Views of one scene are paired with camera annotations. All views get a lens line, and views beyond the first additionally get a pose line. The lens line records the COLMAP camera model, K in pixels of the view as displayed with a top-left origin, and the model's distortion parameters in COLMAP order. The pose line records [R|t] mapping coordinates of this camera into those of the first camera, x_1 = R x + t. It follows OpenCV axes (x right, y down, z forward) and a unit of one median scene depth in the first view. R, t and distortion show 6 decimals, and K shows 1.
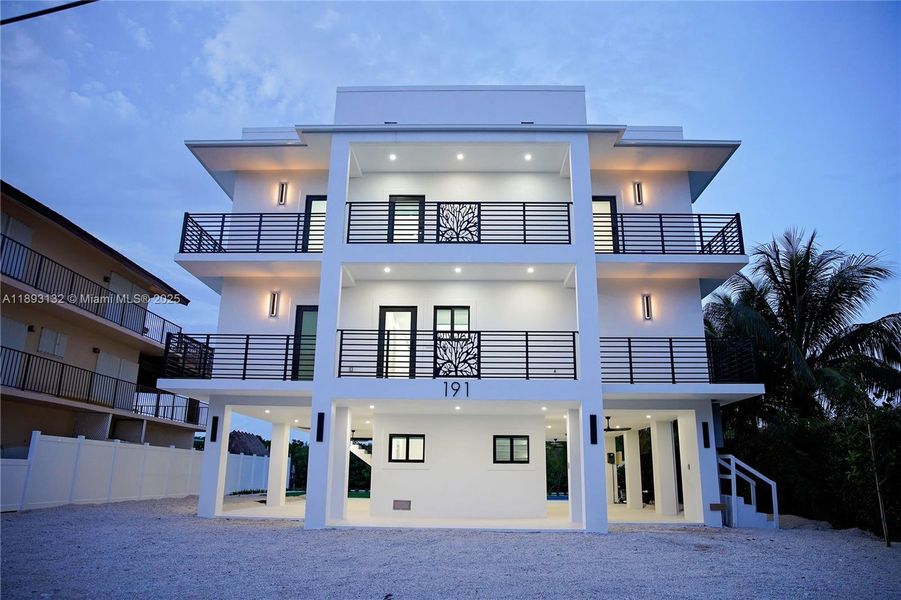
lens RADIAL K [[634.1, 0, 479.1], [0, 634.1, 300.9], [0, 0, 1]] dist [-0.062313, 0.042686]
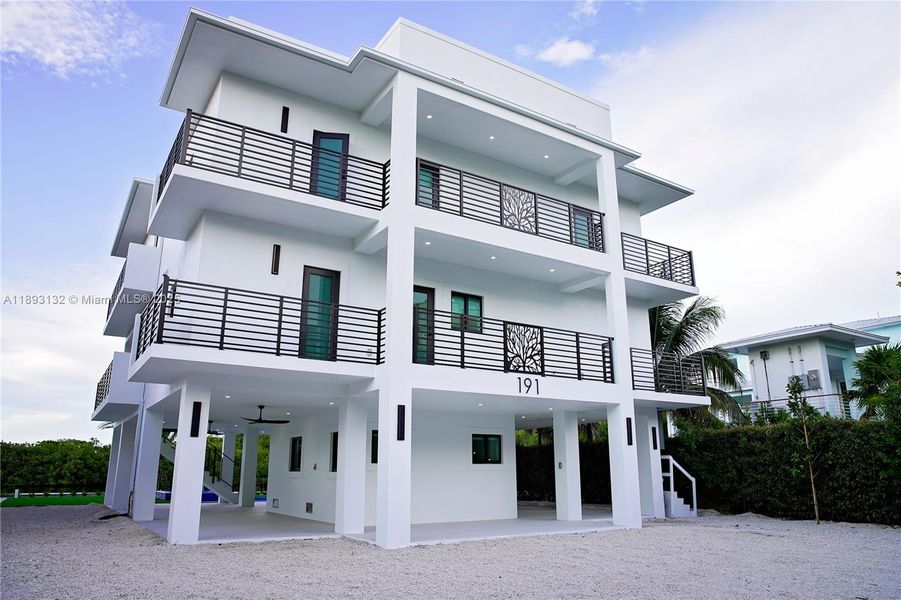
lens RADIAL K [[634.1, 0, 407.8], [0, 634.1, 291.9], [0, 0, 1]] dist [-0.062313, 0.042686]
pose [[0.837158, 0.139410, 0.528897, -0.640068], [-0.139934, 0.989381, -0.039293, 0.057470], [-0.528758, -0.041116, 0.847776, 0.277694]]
